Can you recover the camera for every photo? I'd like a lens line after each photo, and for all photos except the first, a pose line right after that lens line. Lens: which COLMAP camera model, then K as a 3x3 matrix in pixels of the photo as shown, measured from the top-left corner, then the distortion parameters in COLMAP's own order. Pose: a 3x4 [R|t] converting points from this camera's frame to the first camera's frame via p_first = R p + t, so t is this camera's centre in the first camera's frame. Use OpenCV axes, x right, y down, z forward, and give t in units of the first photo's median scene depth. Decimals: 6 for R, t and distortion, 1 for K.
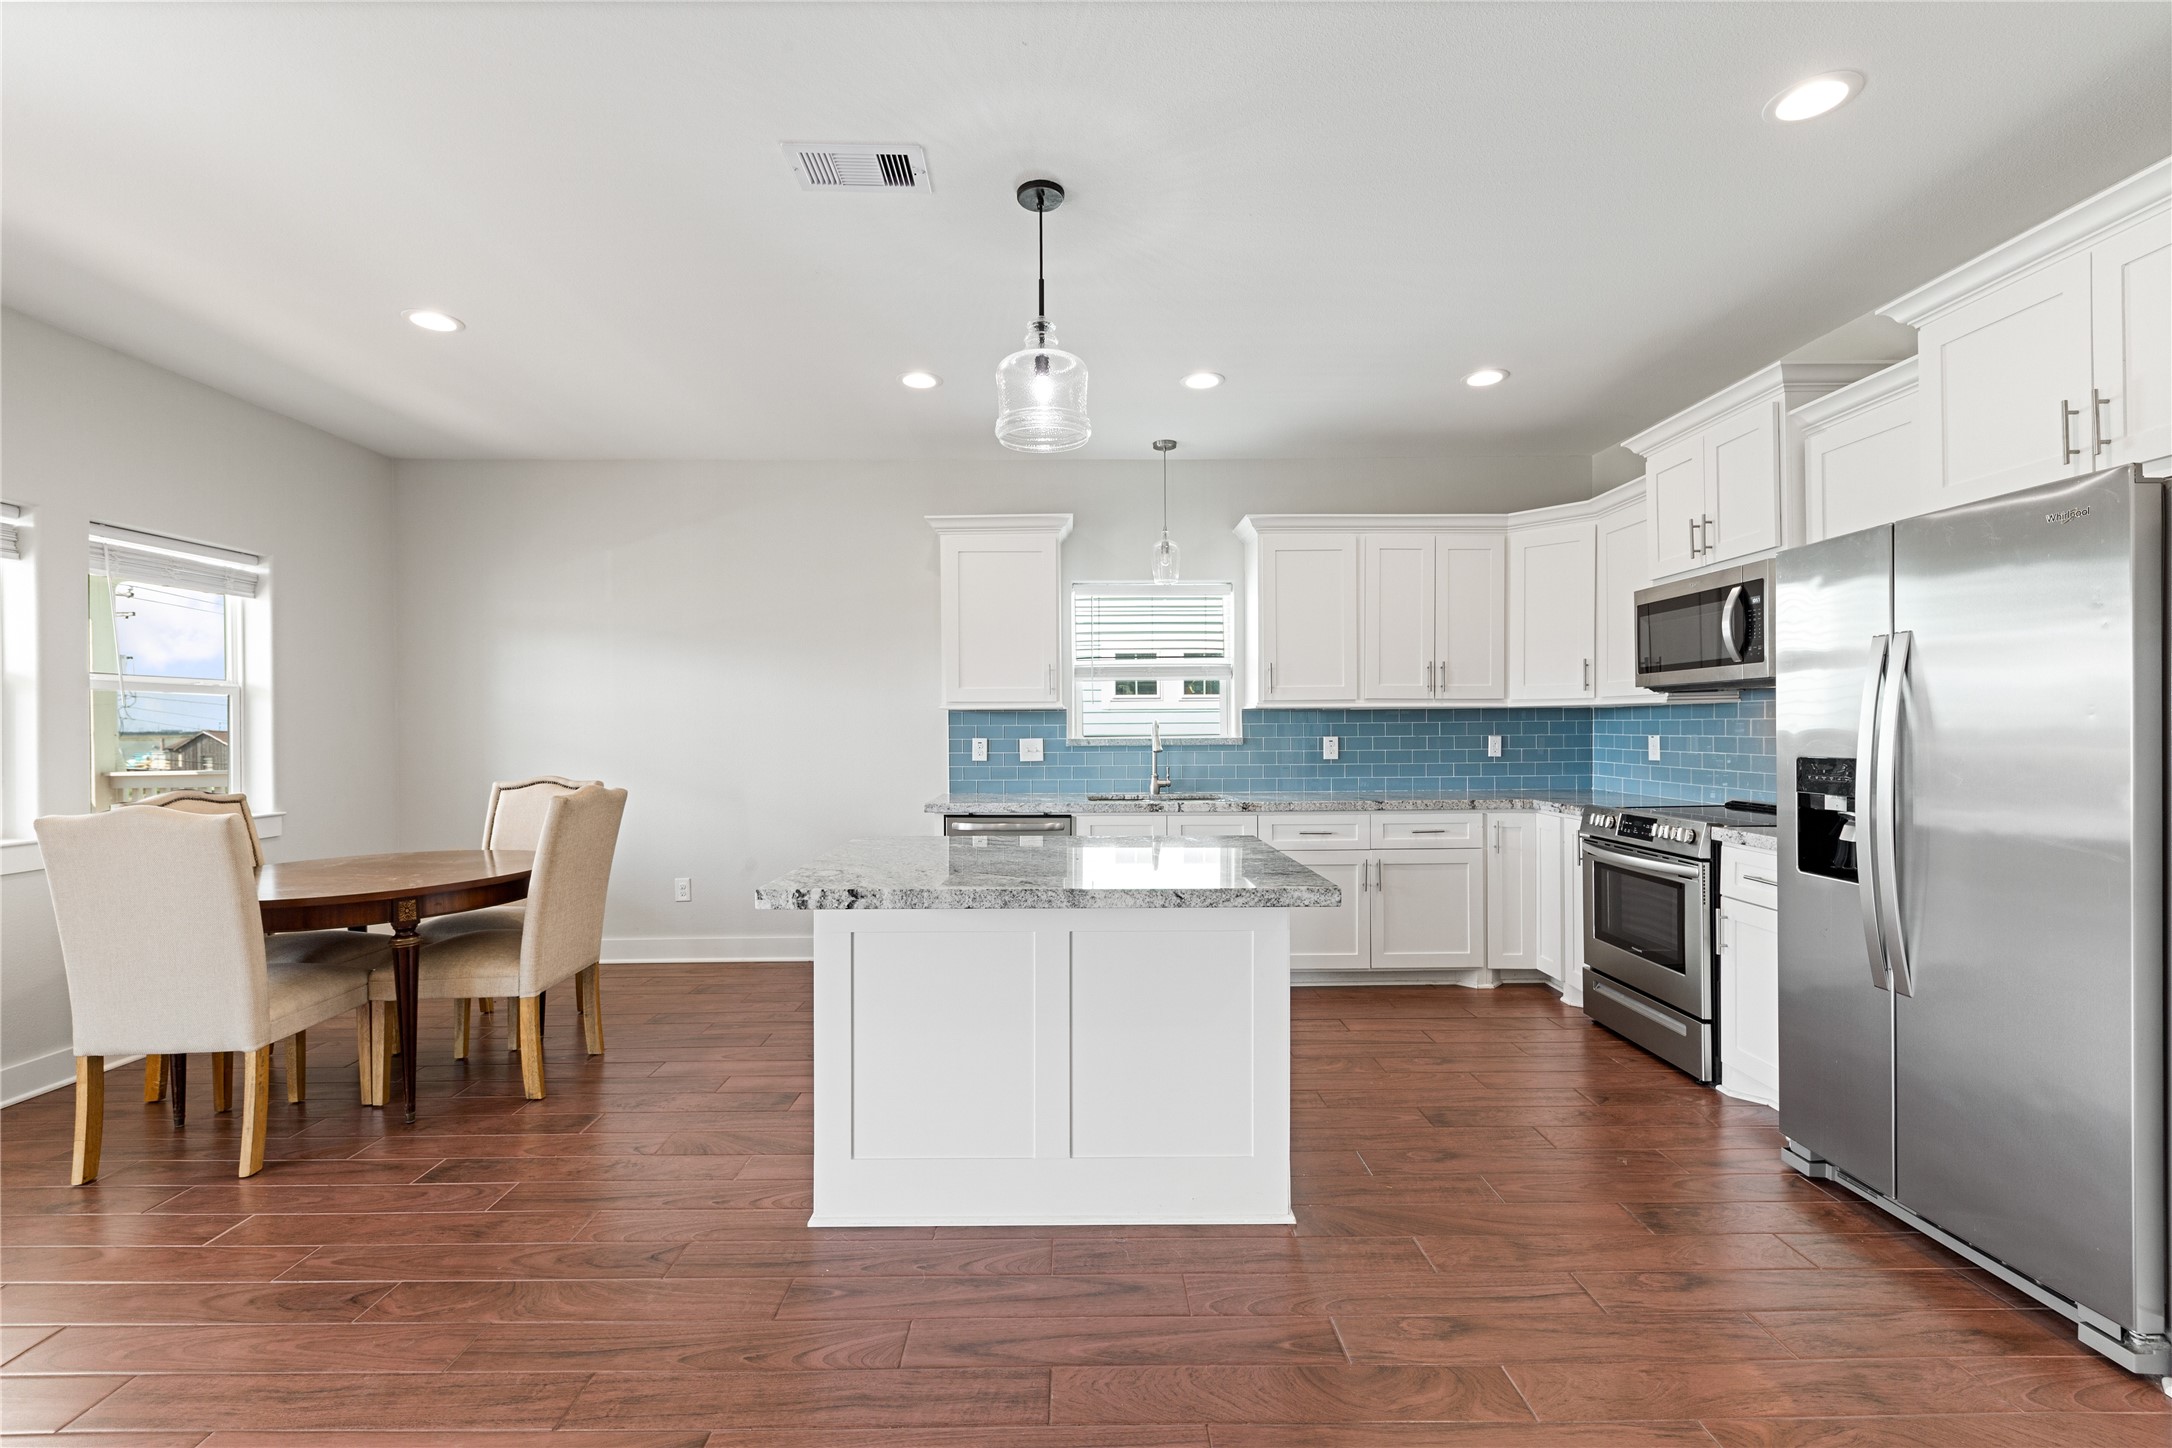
lens RADIAL K [[923.0, 0, 1083.8], [0, 923.0, 732.7], [0, 0, 1]] dist [0.016392, -0.001382]
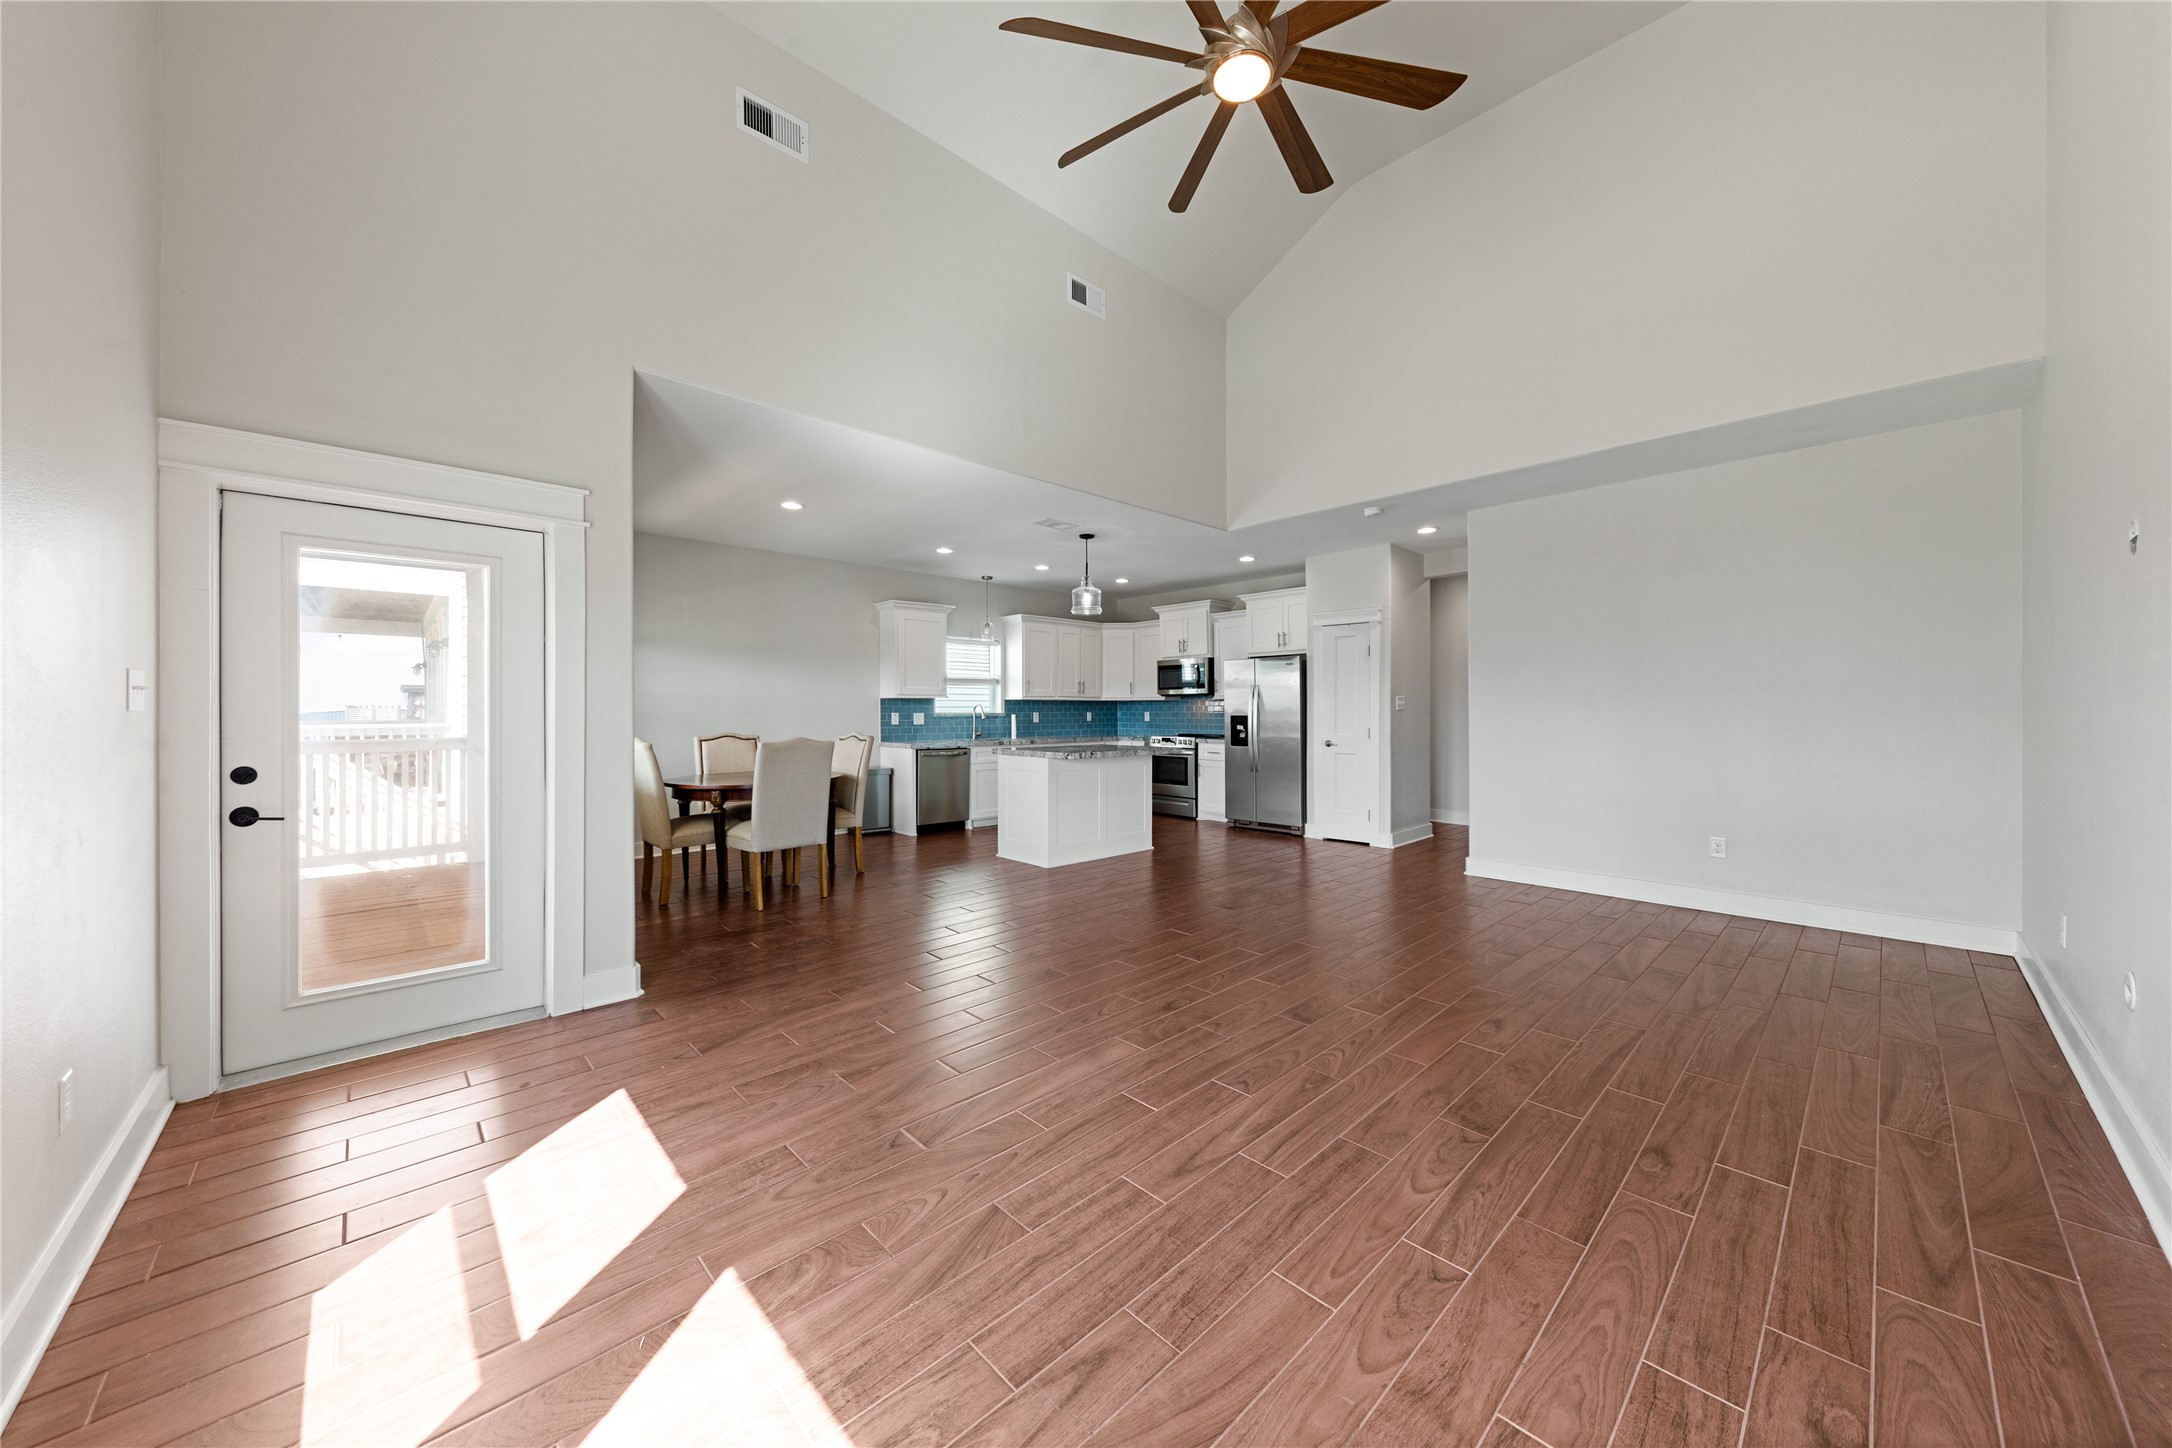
lens RADIAL K [[751.8, 0, 1083.0], [0, 751.8, 695.8], [0, 0, 1]] dist [0.006390, -0.001122]
pose [[0.736573, 0.017929, 0.676121, -1.014393], [0.001179, 0.999613, -0.027792, 0.017126], [-0.676358, 0.021268, 0.736266, -0.488062]]
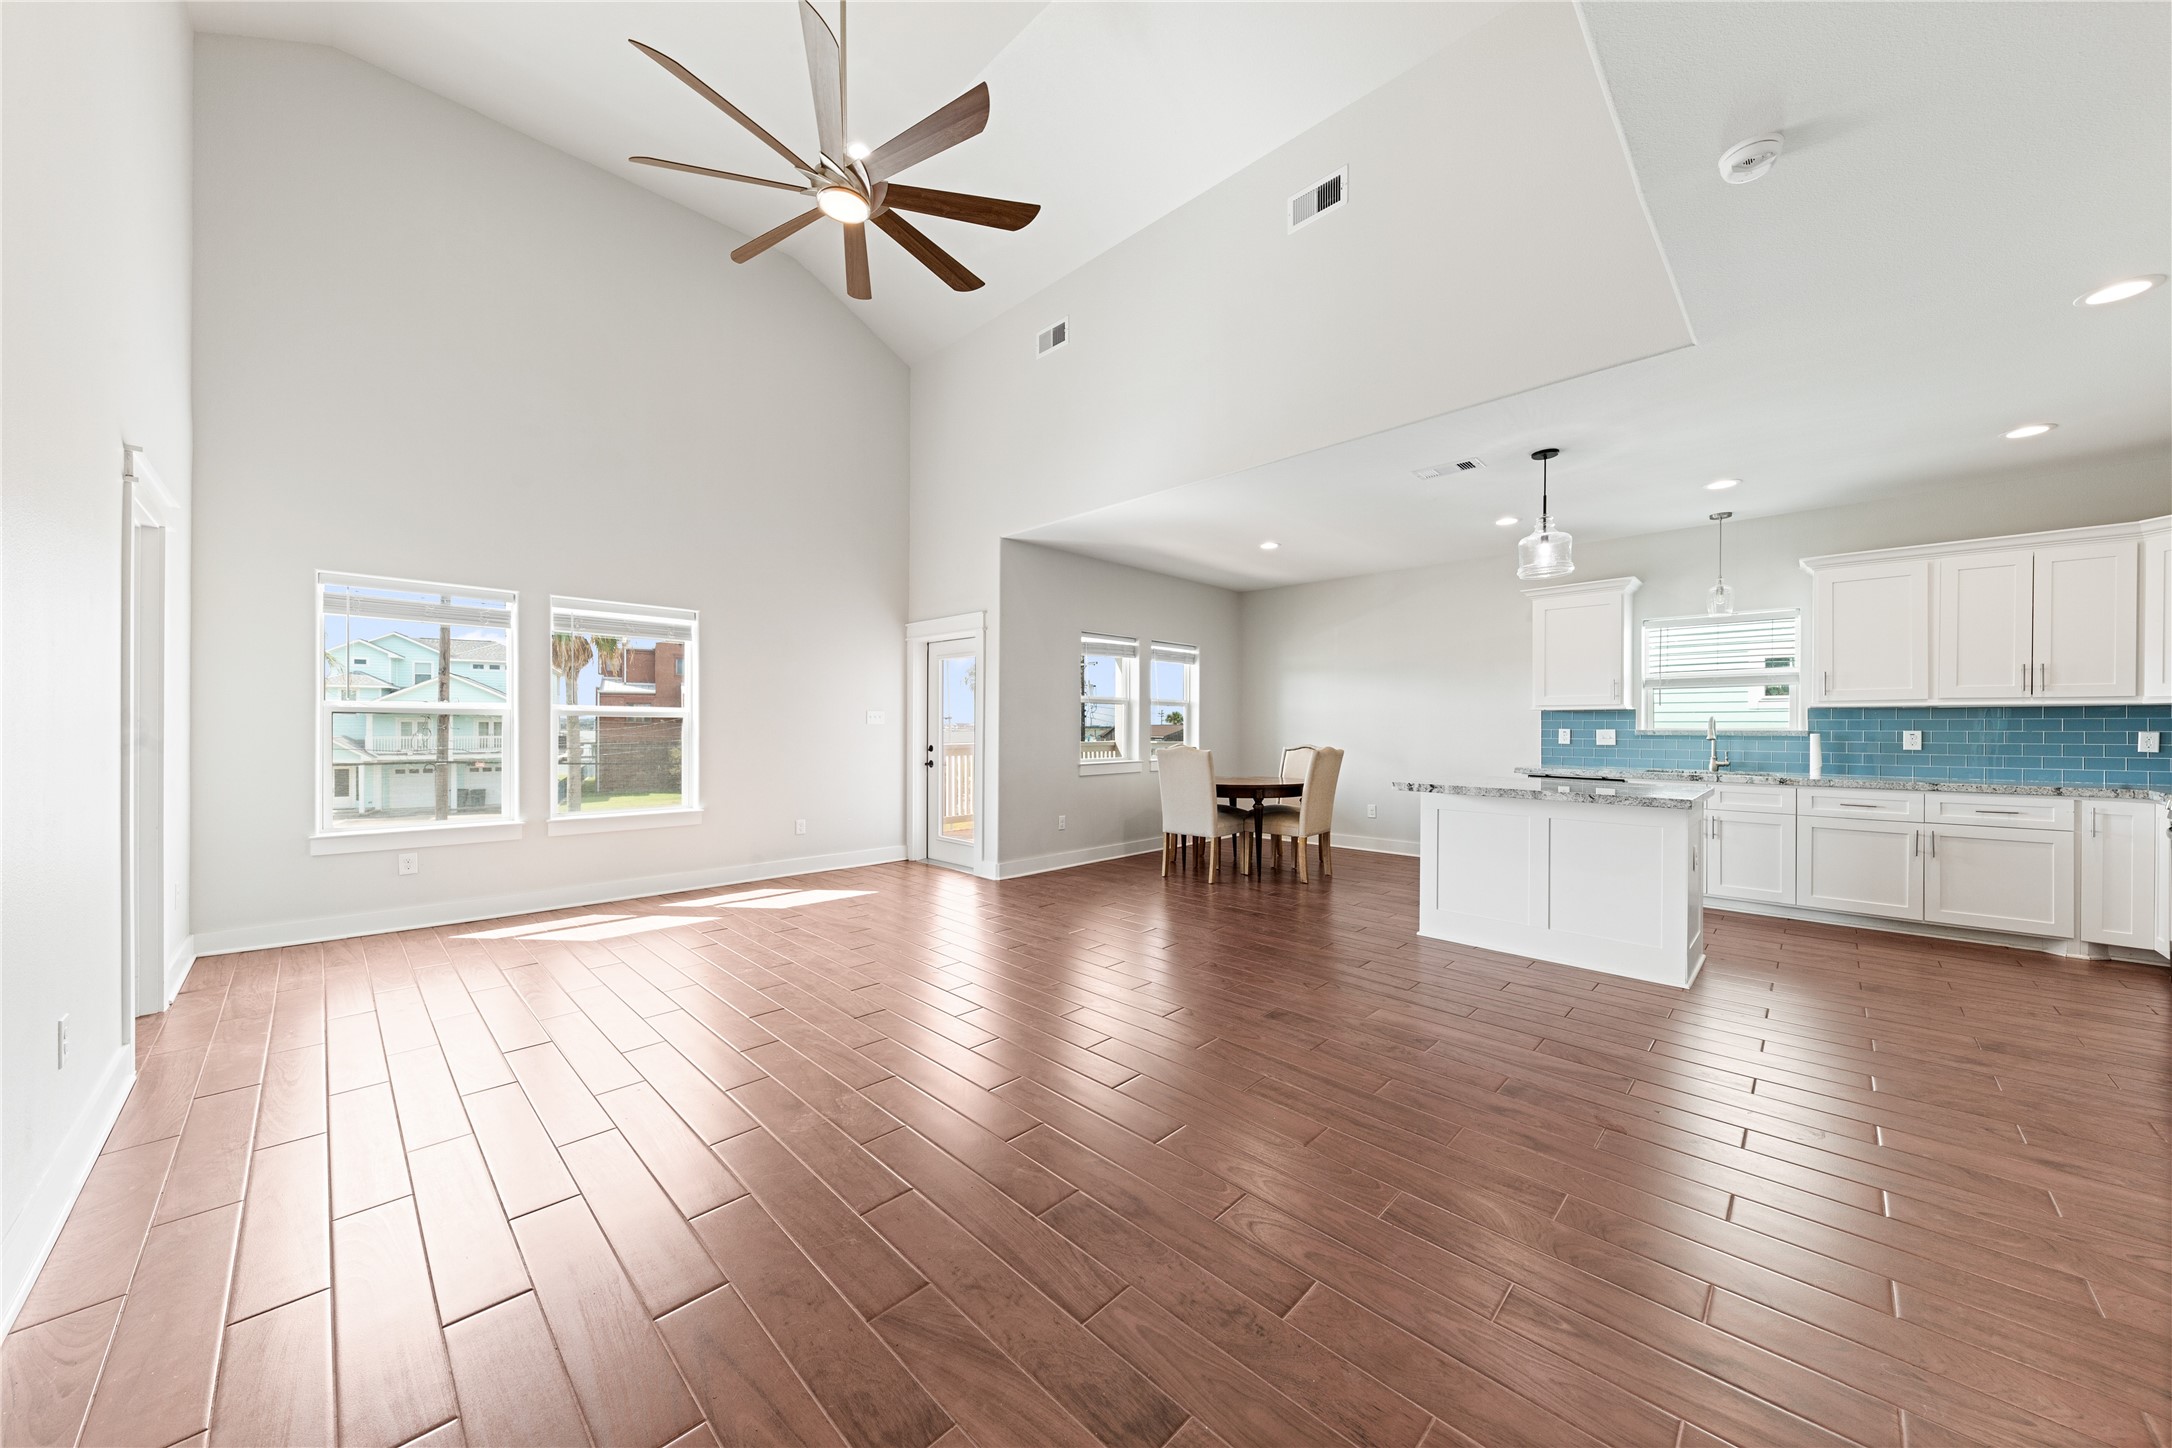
lens RADIAL K [[751.8, 0, 1083.5], [0, 751.8, 730.3], [0, 0, 1]] dist [0.006390, -0.001122]
pose [[0.704925, 0.011603, -0.709187, 0.236317], [-0.011023, 0.999925, 0.005403, 0.011563], [0.709196, 0.004008, 0.705000, -0.490097]]
